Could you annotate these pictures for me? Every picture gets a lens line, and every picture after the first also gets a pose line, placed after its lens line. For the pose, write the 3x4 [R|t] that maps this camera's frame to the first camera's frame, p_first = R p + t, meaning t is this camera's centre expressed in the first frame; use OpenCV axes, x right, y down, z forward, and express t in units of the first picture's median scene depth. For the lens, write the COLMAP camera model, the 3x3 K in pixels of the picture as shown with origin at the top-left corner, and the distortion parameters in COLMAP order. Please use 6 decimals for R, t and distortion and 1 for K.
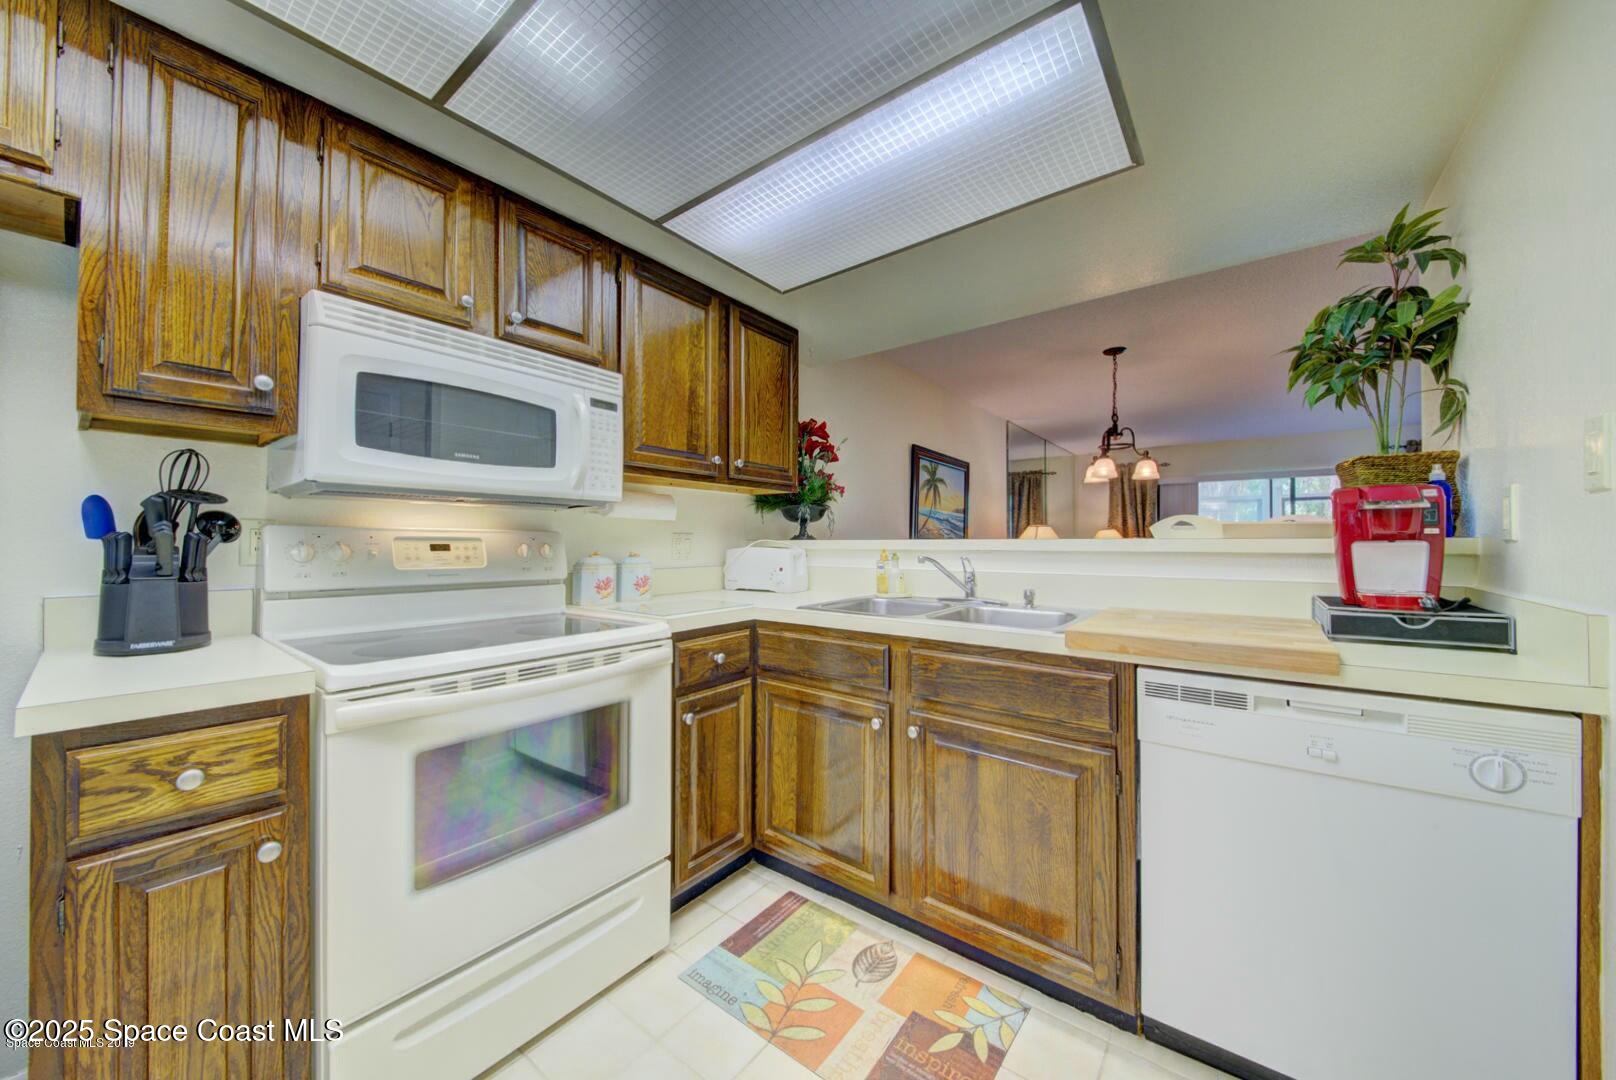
lens RADIAL K [[562.6, 0, 808.0], [0, 562.6, 540.0], [0, 0, 1]] dist [0.042919, -0.028061]
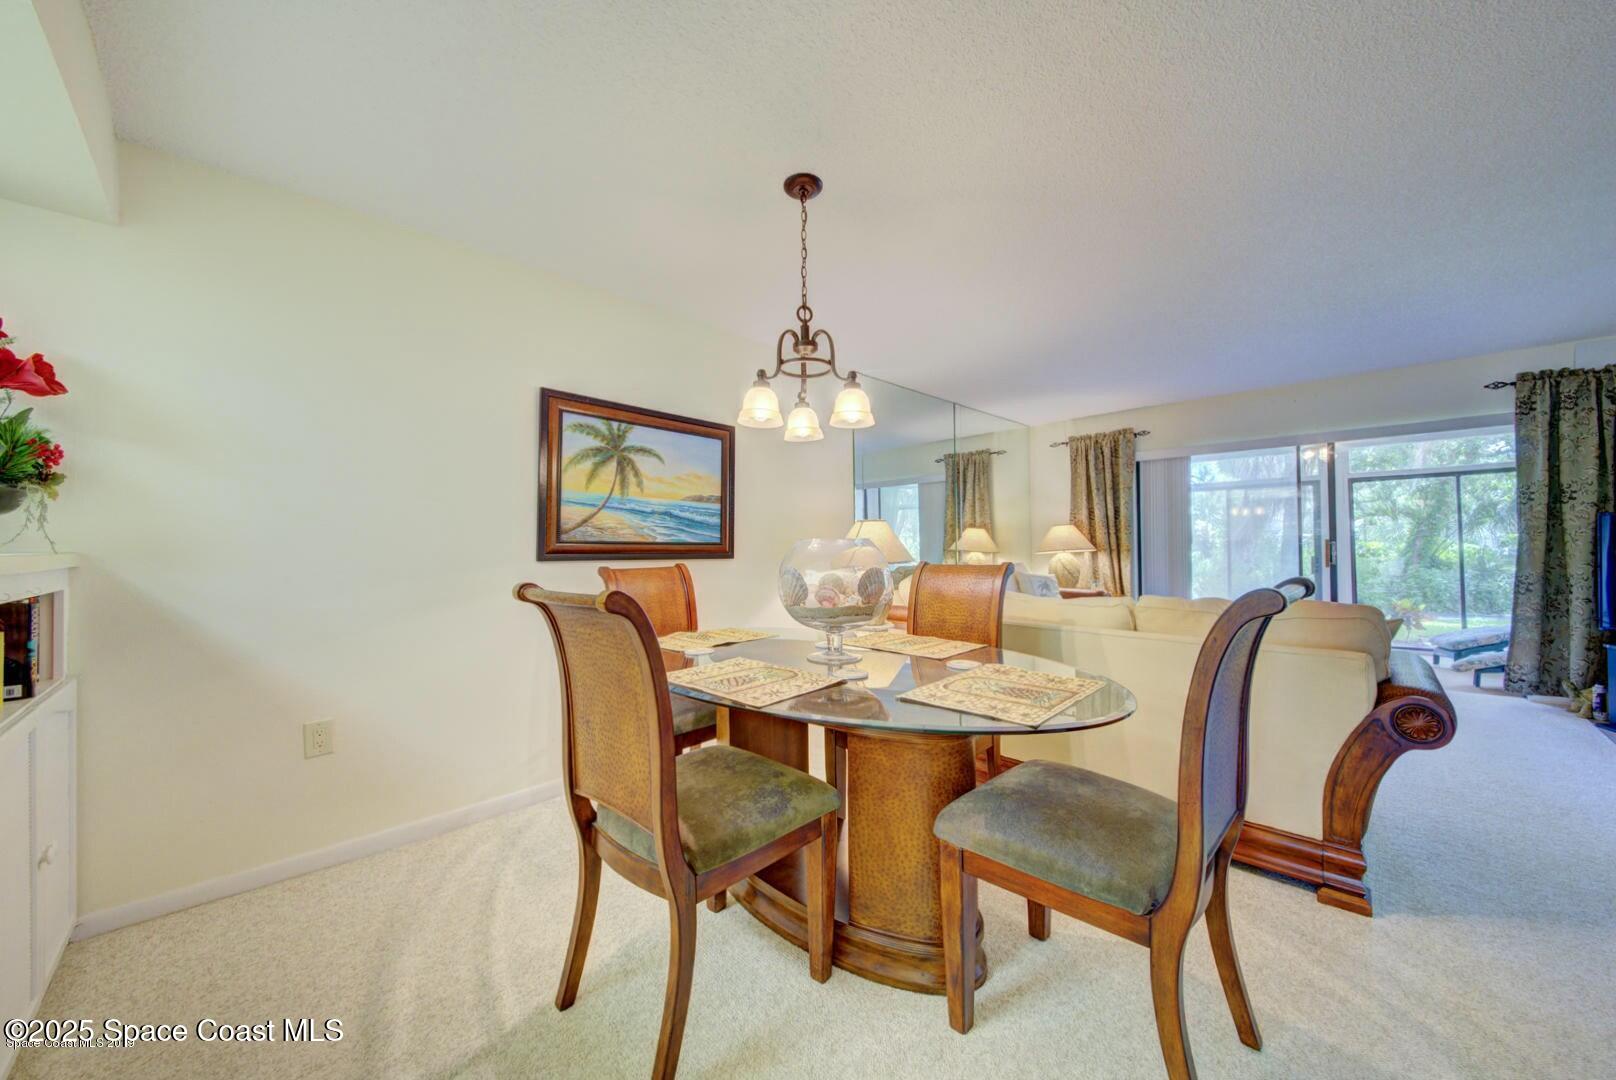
lens RADIAL K [[560.9, 0, 808.0], [0, 560.9, 540.0], [0, 0, 1]] dist [0.039882, -0.021156]
pose [[0.990926, -0.011223, -0.133941, 1.394307], [0.011008, 0.999937, -0.002346, -0.001943], [0.133959, 0.000850, 0.990986, 1.083048]]
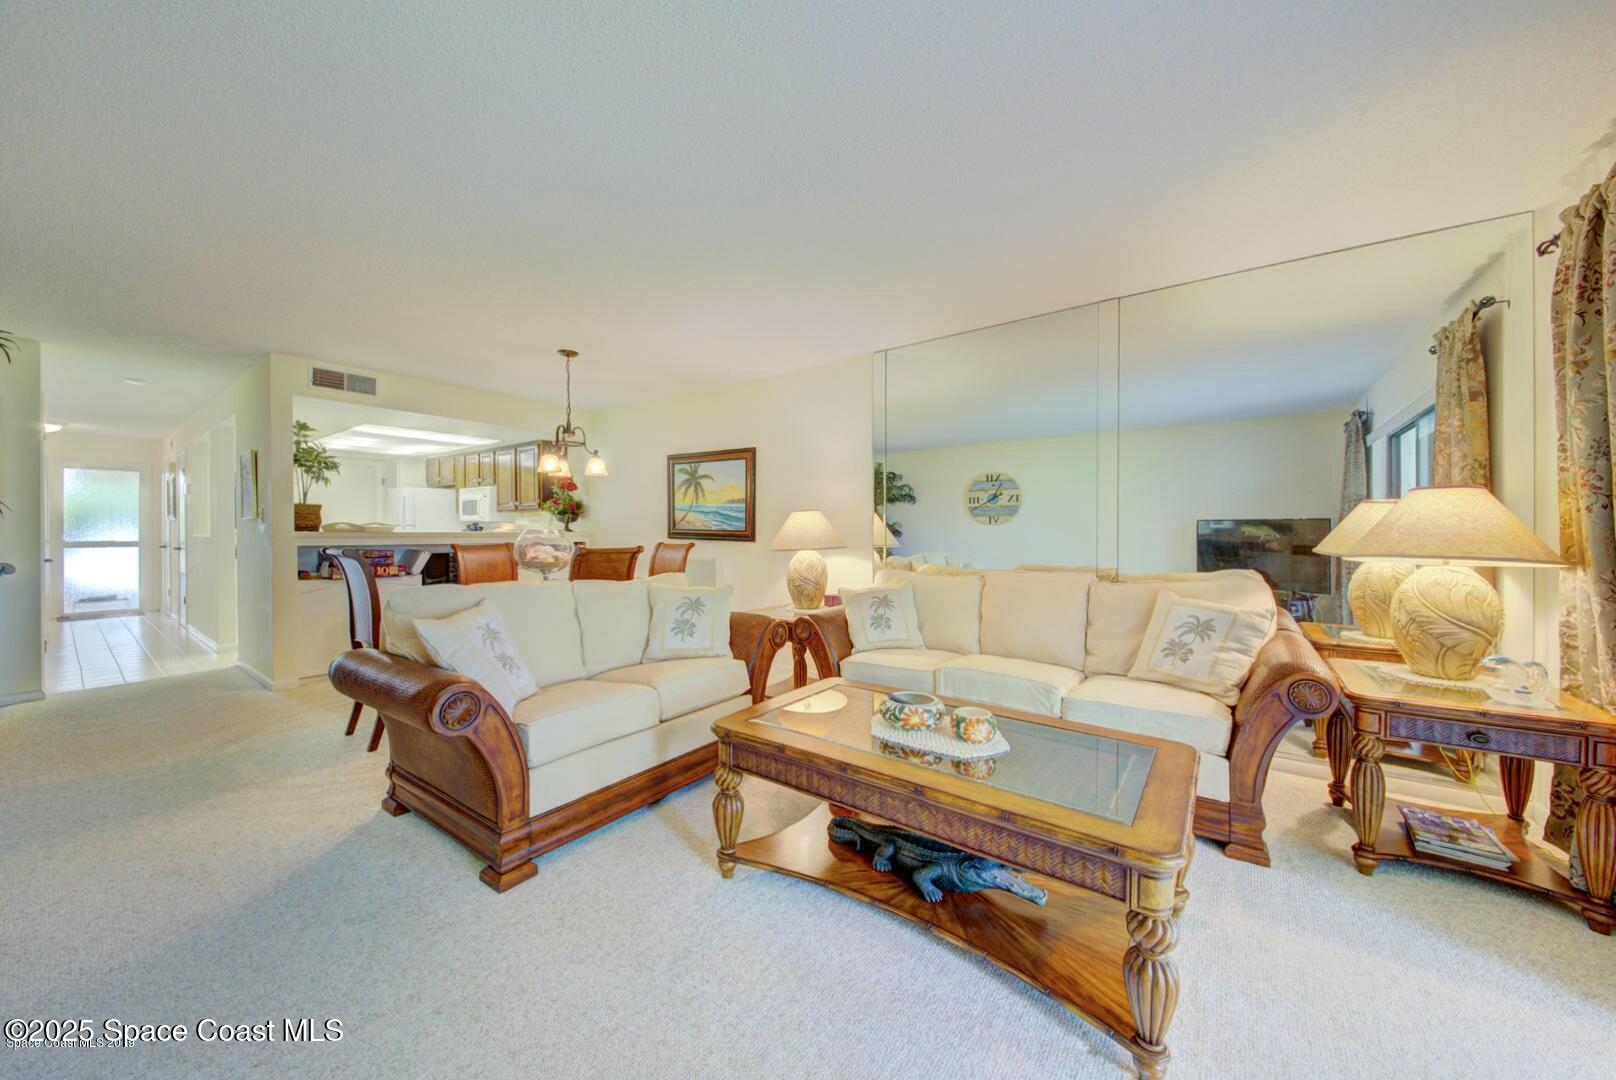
lens RADIAL K [[562.6, 0, 808.0], [0, 562.6, 540.0], [0, 0, 1]] dist [0.042919, -0.028061]
pose [[0.005948, 0.002304, -0.999980, 3.678600], [-0.008030, 0.999965, 0.002256, 0.038814], [0.999950, 0.008016, 0.005967, 3.293487]]
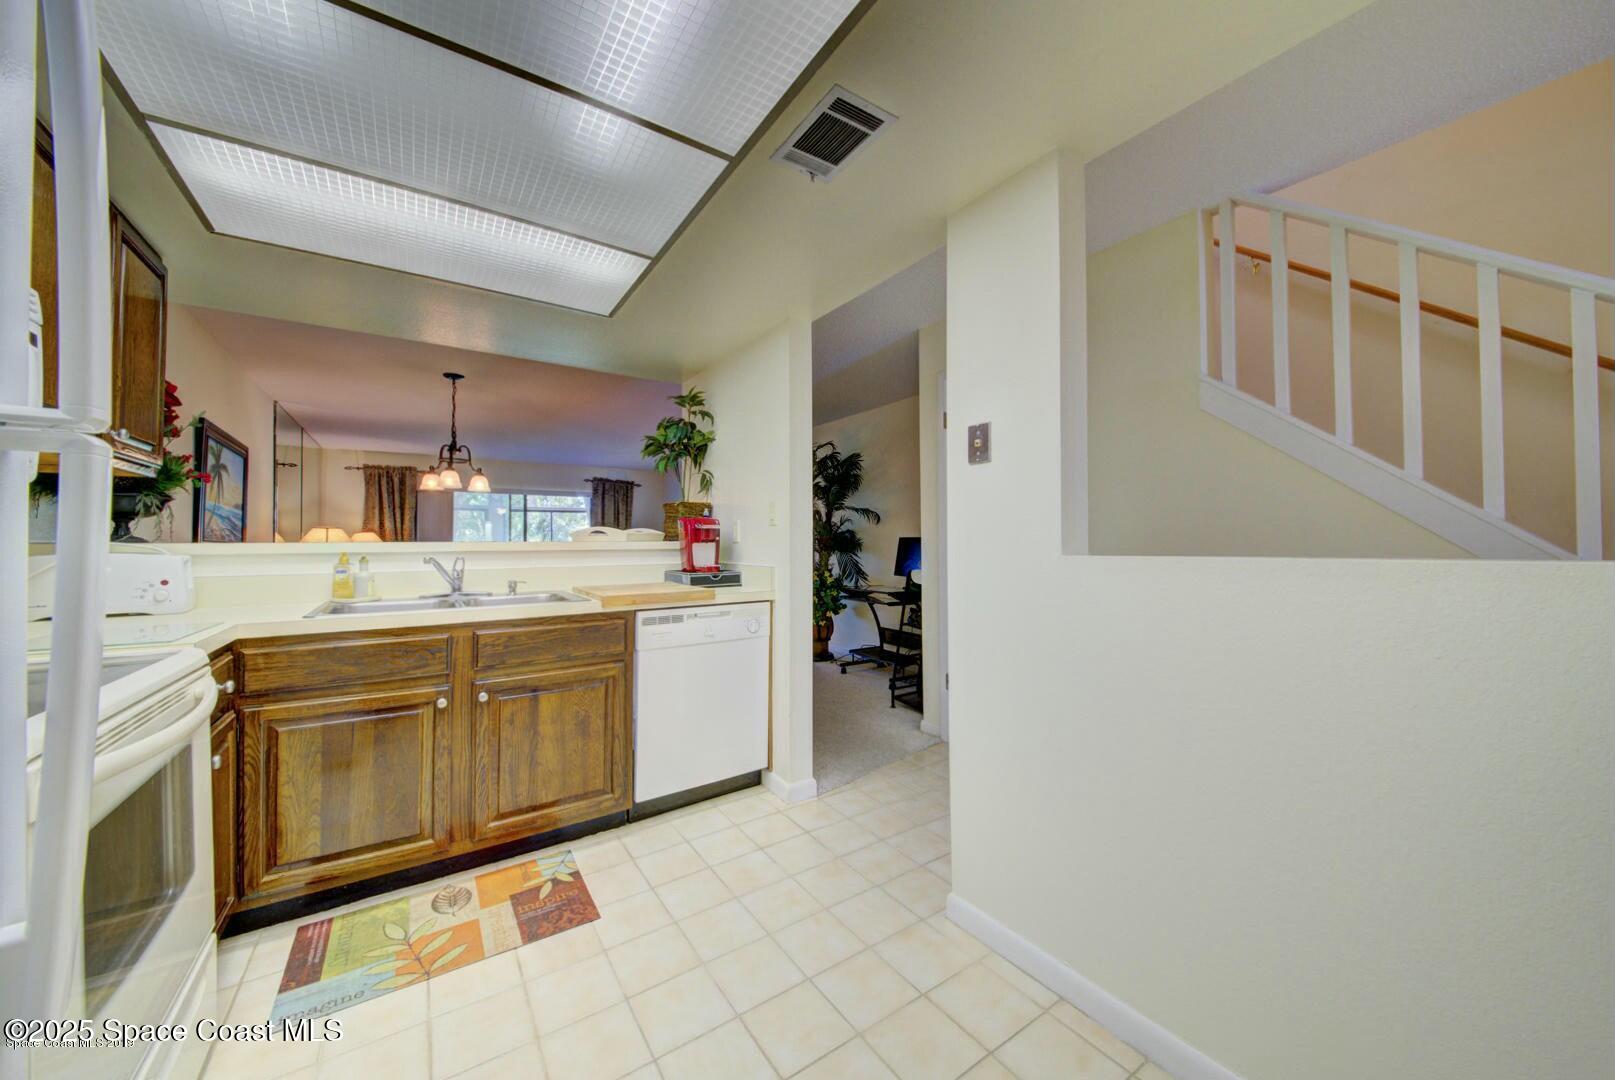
lens RADIAL K [[562.2, 0, 807.5], [0, 562.2, 540.0], [0, 0, 1]] dist [0.042919, -0.028061]
pose [[0.317236, 0.003417, 0.948340, -0.718504], [0.001646, 0.999990, -0.004154, 0.001143], [-0.948345, 0.002878, 0.317227, -0.069444]]
